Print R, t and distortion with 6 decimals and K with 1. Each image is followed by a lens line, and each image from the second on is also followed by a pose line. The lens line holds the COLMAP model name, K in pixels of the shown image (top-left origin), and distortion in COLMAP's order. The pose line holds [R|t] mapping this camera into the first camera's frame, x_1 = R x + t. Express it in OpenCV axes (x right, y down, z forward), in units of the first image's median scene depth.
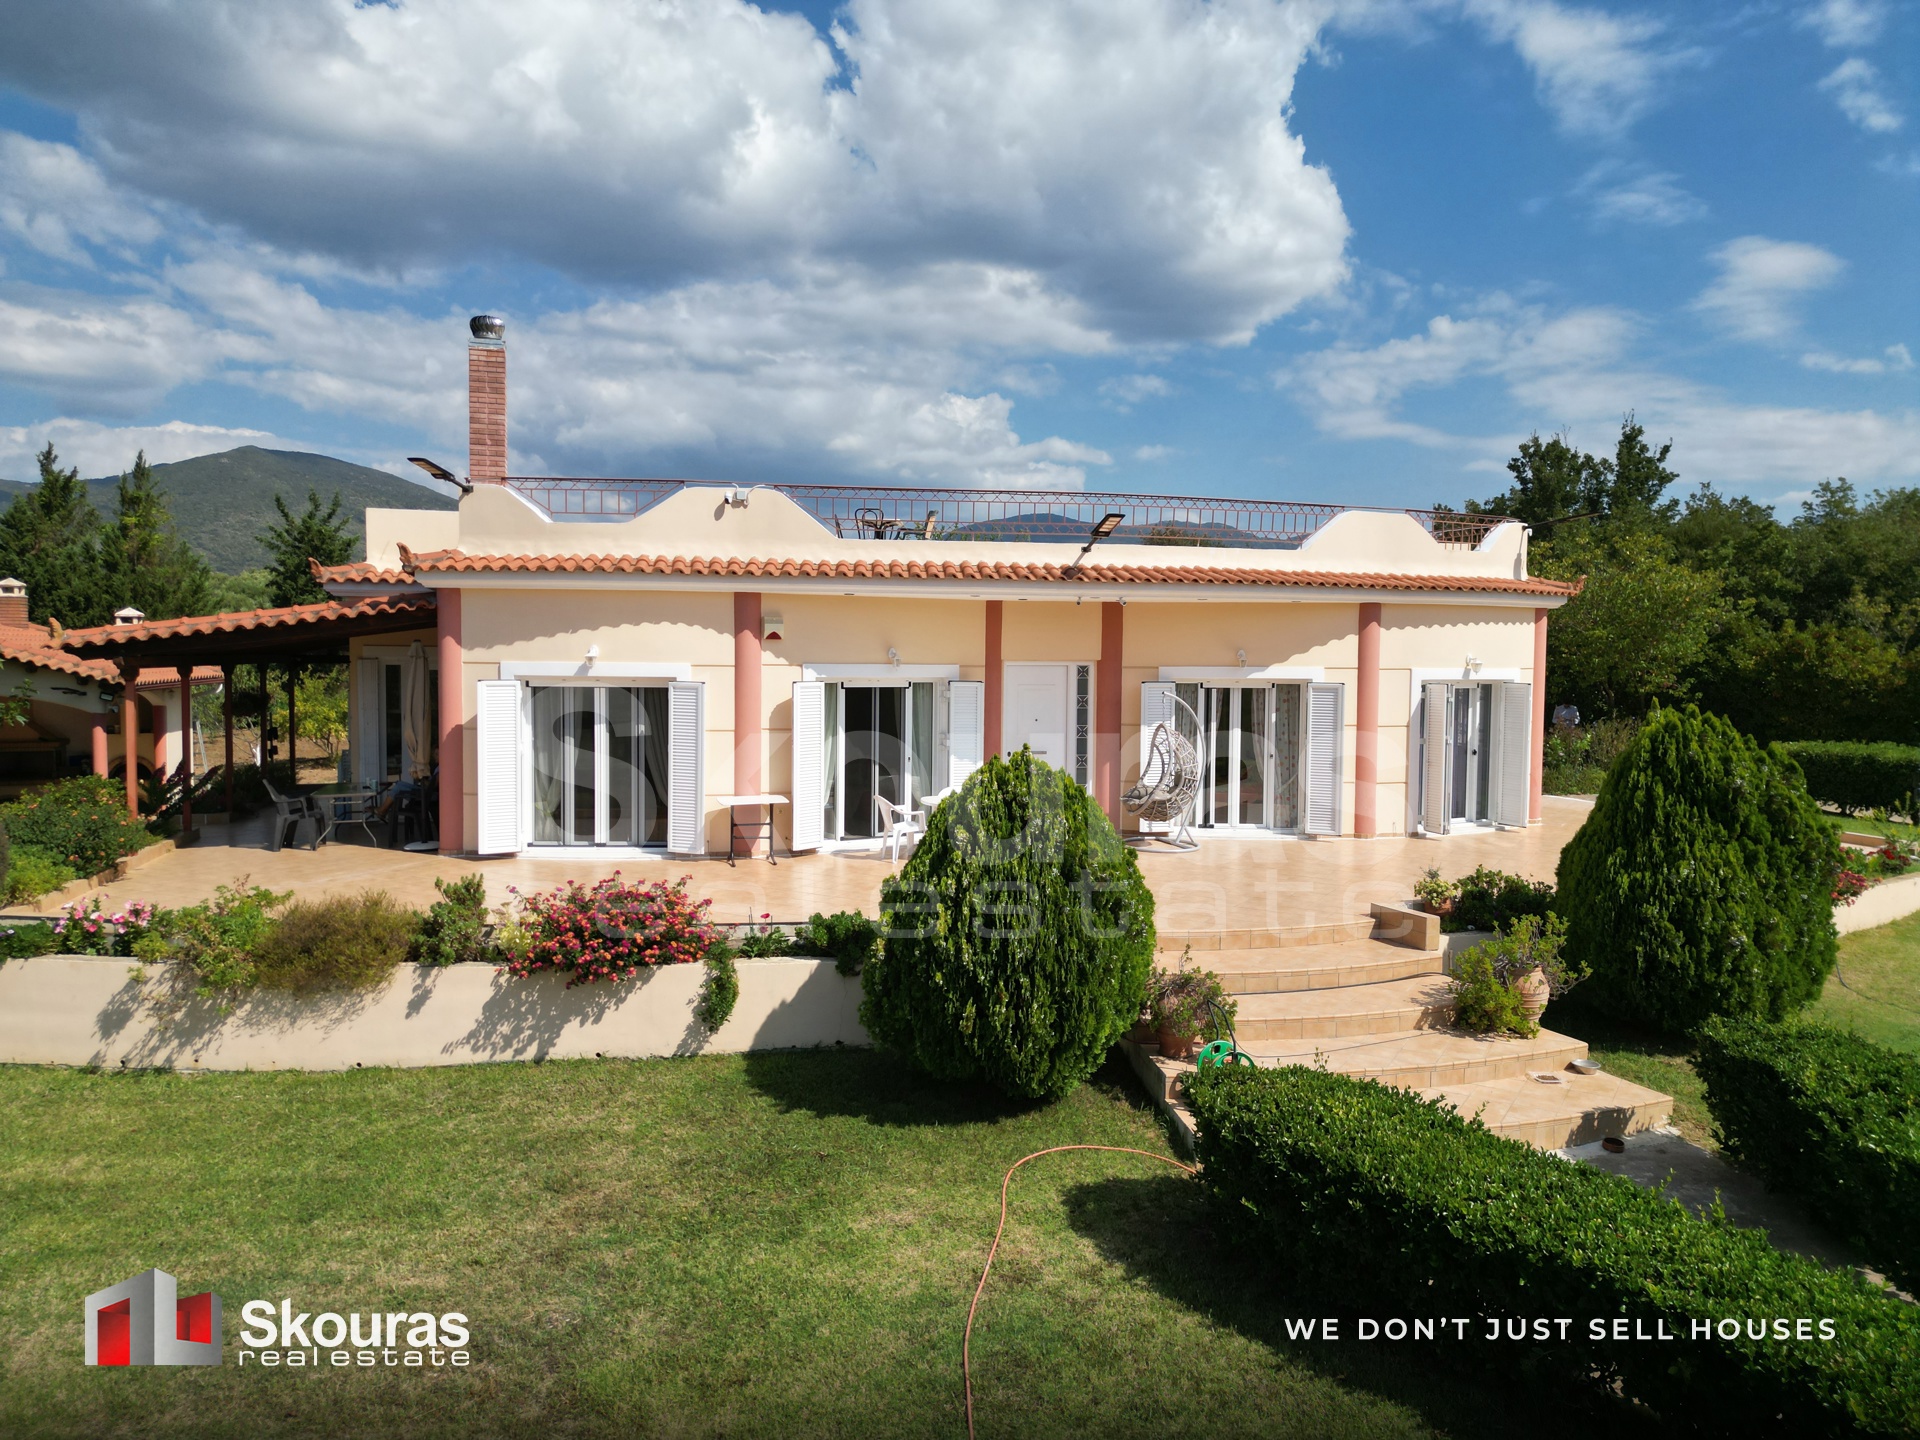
lens RADIAL K [[1343.7, 0, 955.5], [0, 1343.7, 720.0], [0, 0, 1]] dist [0.087384, -0.074157]
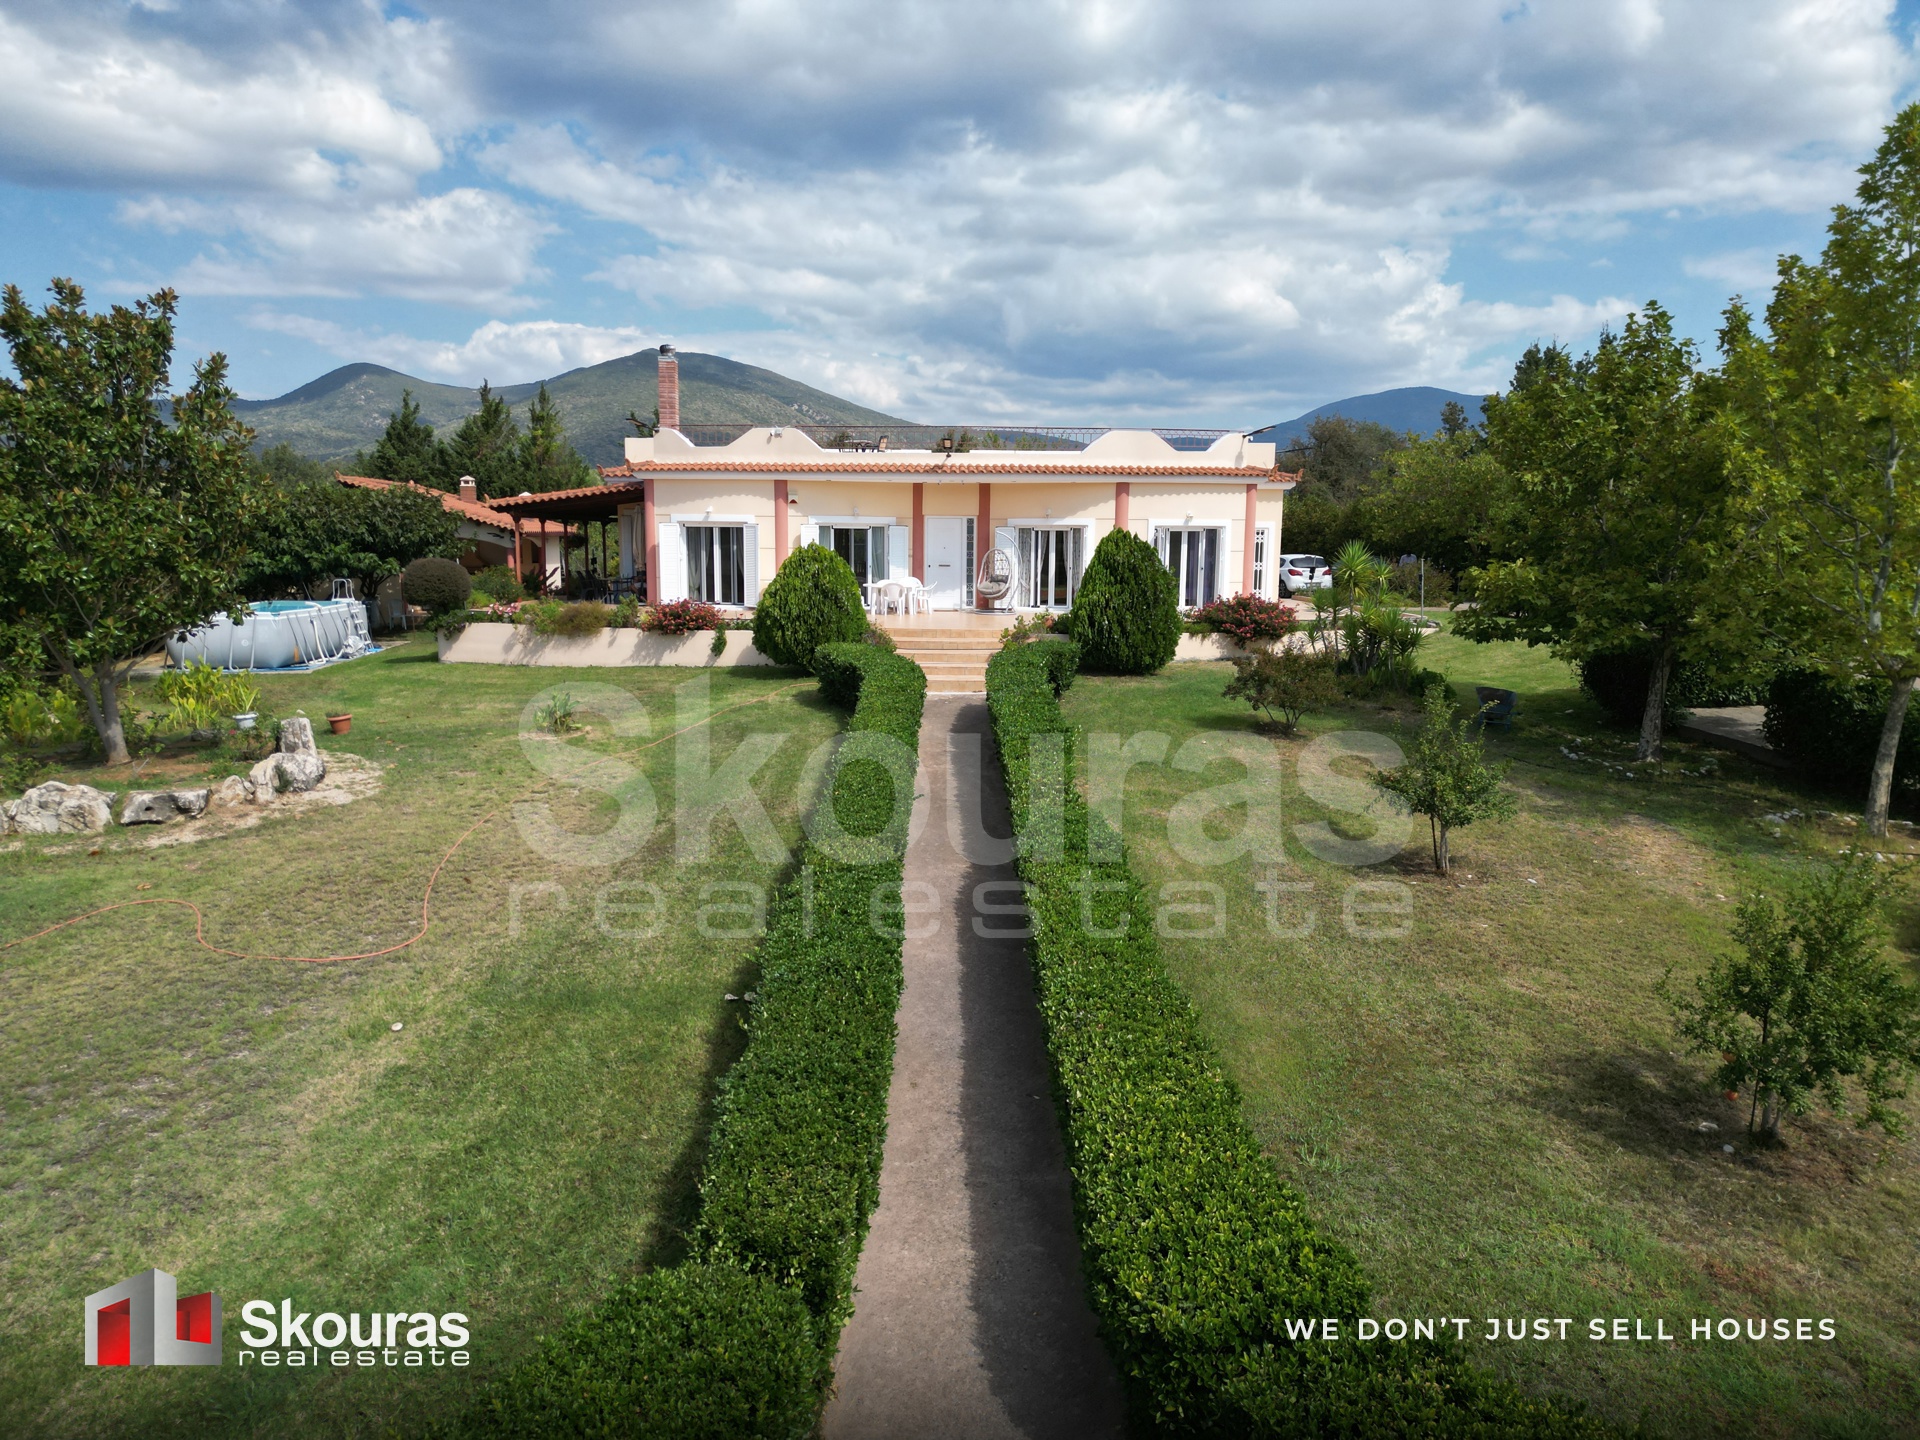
lens RADIAL K [[1343.7, 0, 955.5], [0, 1343.7, 720.0], [0, 0, 1]] dist [0.087384, -0.074157]
pose [[0.967375, 0.034818, -0.250946, 0.624591], [-0.014092, 0.996373, 0.083922, 0.092112], [0.252958, -0.077647, 0.964356, -0.928125]]
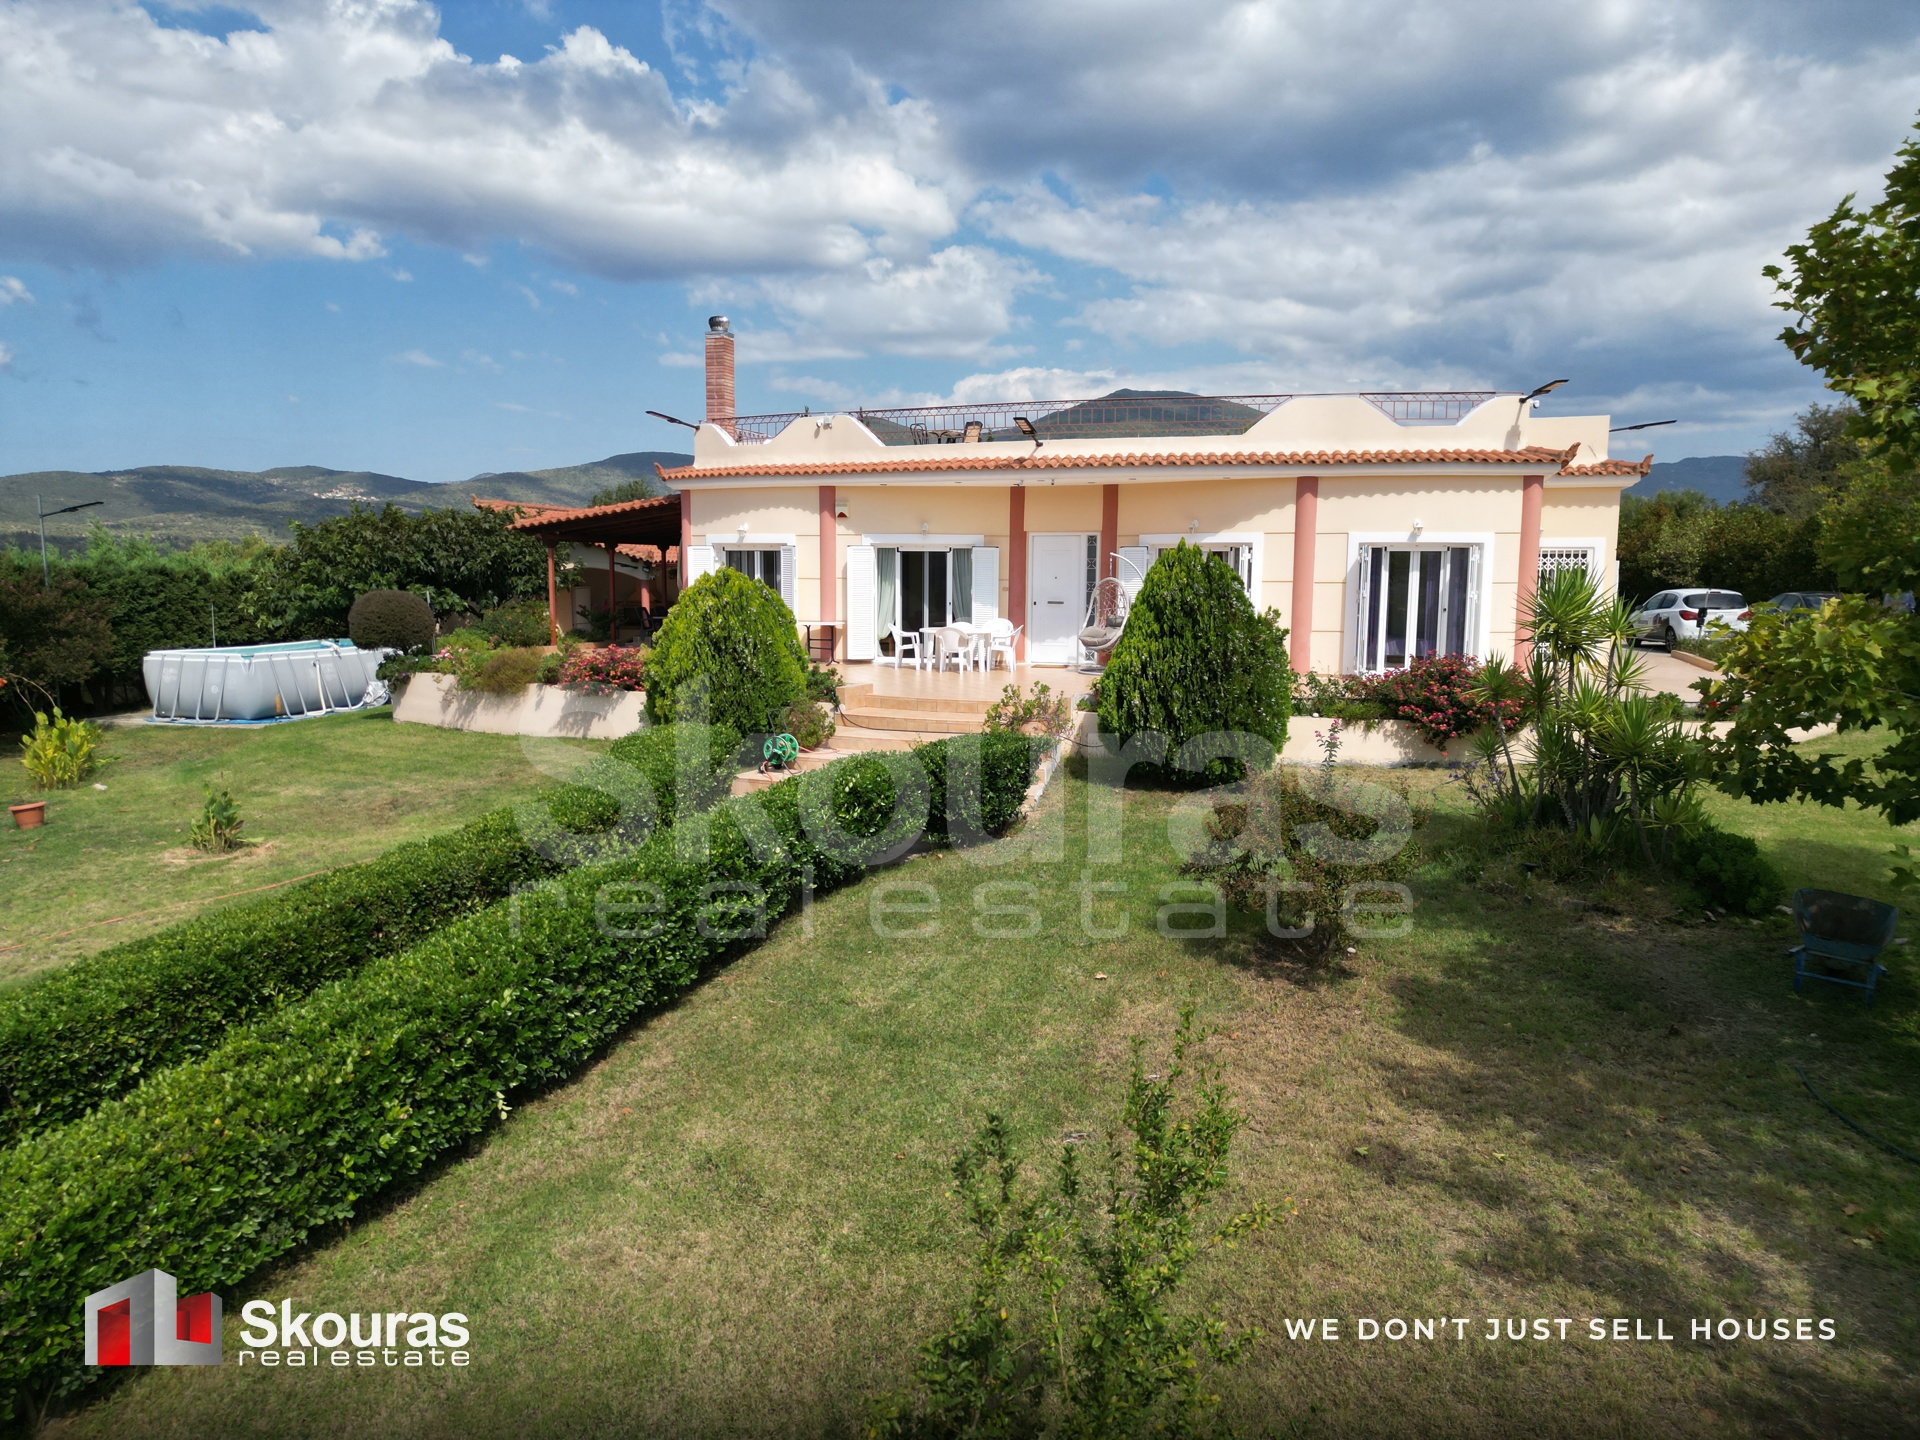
lens RADIAL K [[1335.4, 0, 953.2], [0, 1335.4, 754.0], [0, 0, 1]] dist [0.085962, -0.088897]
pose [[0.827309, 0.075637, -0.556632, 0.812222], [-0.029877, 0.995416, 0.090855, 0.062953], [0.560952, -0.058535, 0.825776, -0.170474]]
